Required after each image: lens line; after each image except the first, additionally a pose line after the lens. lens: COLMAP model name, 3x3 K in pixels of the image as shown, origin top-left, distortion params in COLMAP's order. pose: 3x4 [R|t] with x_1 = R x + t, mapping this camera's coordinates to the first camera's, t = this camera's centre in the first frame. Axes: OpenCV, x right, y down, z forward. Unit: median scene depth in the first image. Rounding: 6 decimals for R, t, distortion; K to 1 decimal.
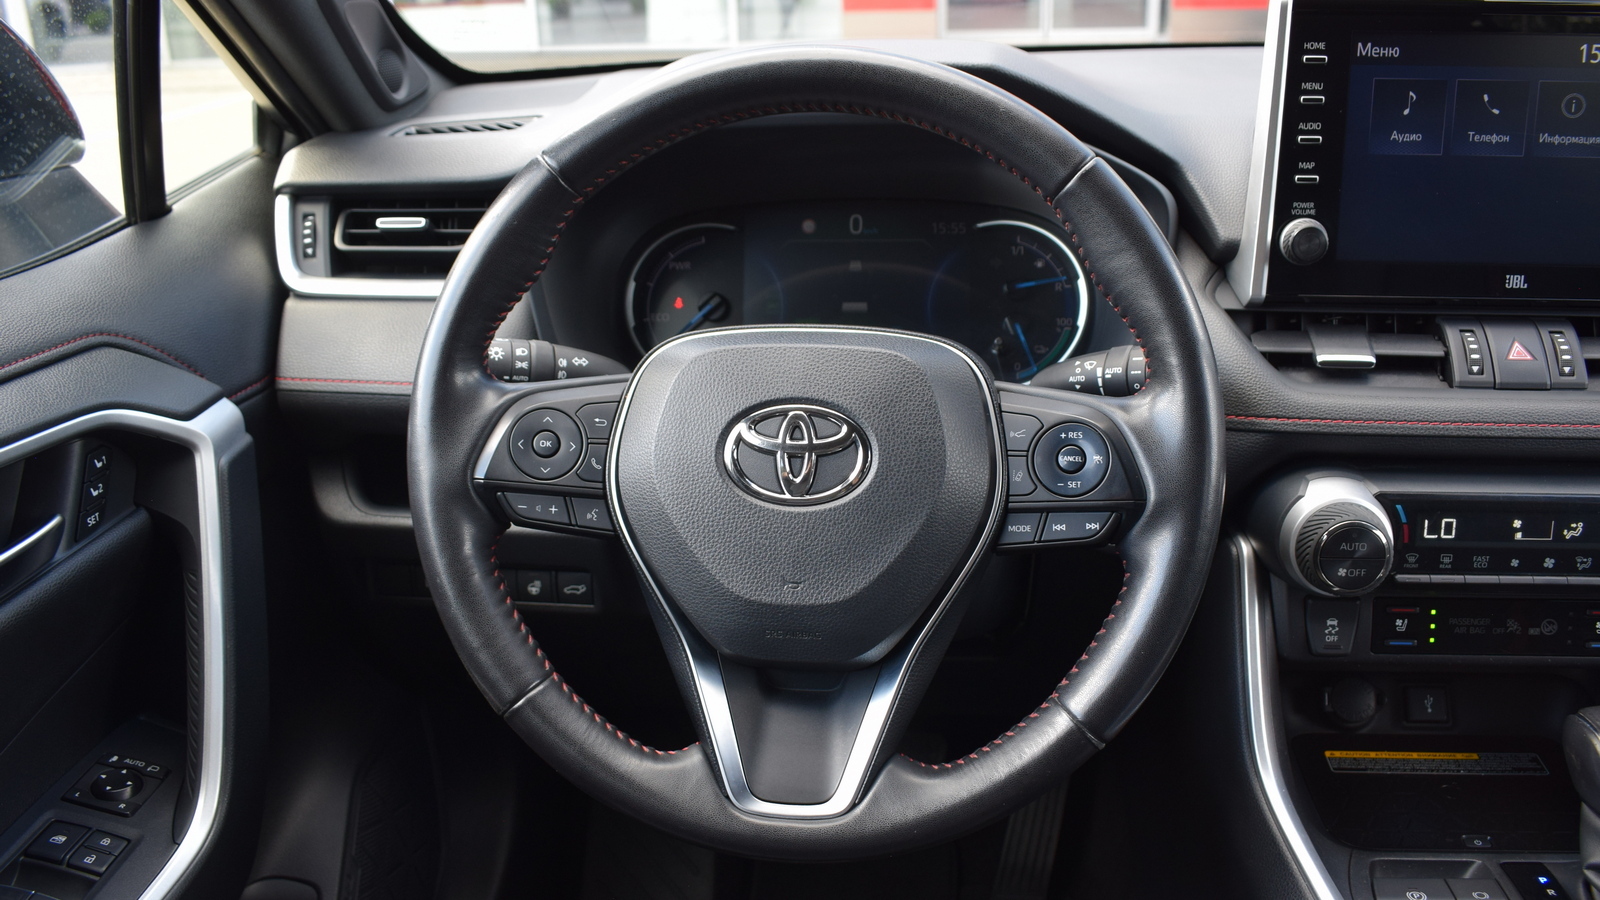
lens RADIAL K [[1336.1, 0, 753.8], [0, 1336.1, 484.5], [0, 0, 1]] dist [-0.100263, 0.018942]
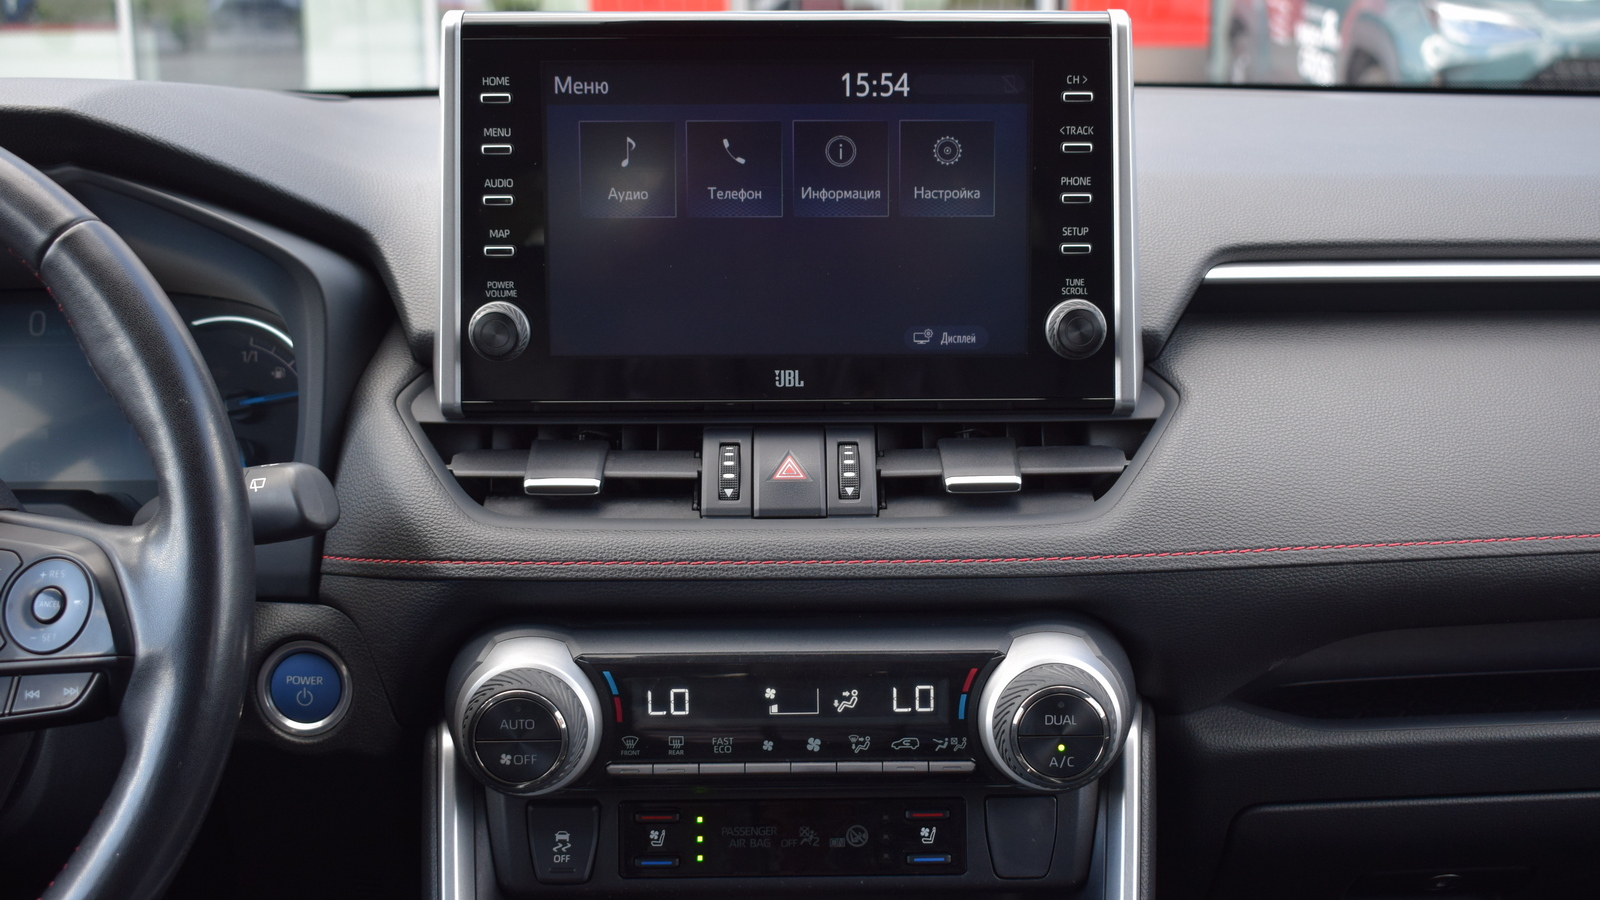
lens RADIAL K [[2061.1, 0, 842.0], [0, 2061.1, 483.7], [0, 0, 1]] dist [-0.058290, 0.000000]
pose [[0.991746, -0.007272, 0.128010, 0.467182], [0.024704, 0.990521, -0.135119, 0.070785], [-0.125814, 0.137166, 0.982525, -0.197350]]
